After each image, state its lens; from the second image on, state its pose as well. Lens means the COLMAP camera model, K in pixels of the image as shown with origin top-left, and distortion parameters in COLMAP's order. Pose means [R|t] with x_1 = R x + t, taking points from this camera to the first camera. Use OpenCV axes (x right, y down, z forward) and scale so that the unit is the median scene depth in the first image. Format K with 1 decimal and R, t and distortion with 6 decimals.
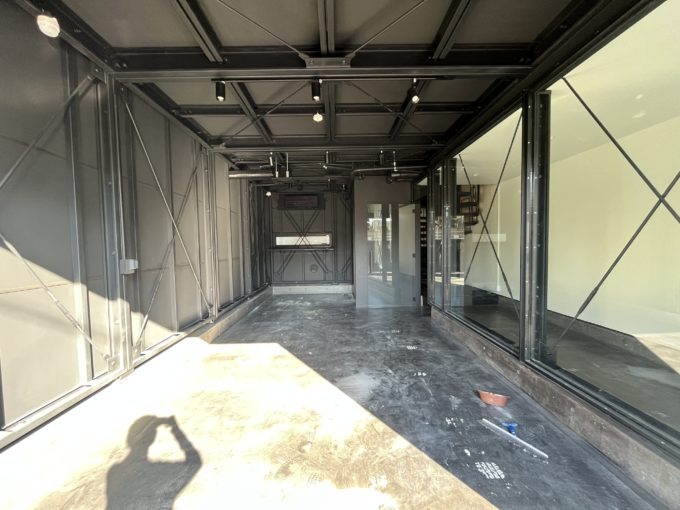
lens RADIAL K [[277.0, 0, 340.0], [0, 277.0, 255.0], [0, 0, 1]] dist [-0.002322, 0.000703]
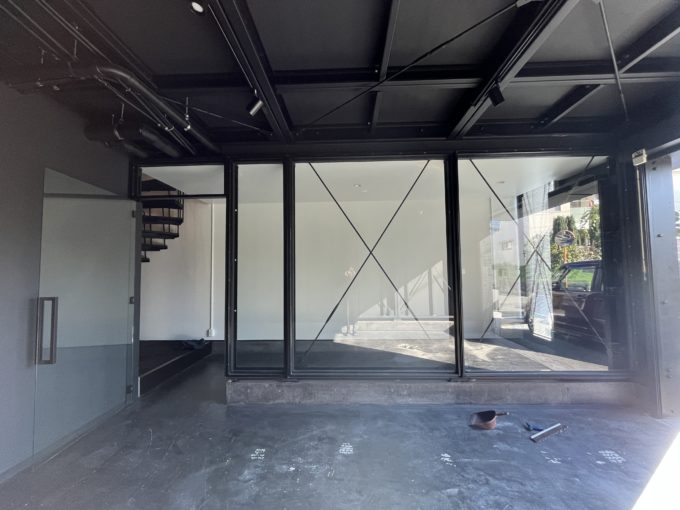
lens RADIAL K [[277.0, 0, 340.0], [0, 277.0, 255.0], [0, 0, 1]] dist [-0.002322, 0.000703]
pose [[0.043866, 0.074970, 0.996221, -0.392660], [0.049170, 0.995810, -0.077104, -0.040295], [-0.997827, 0.052367, 0.039996, 1.027615]]
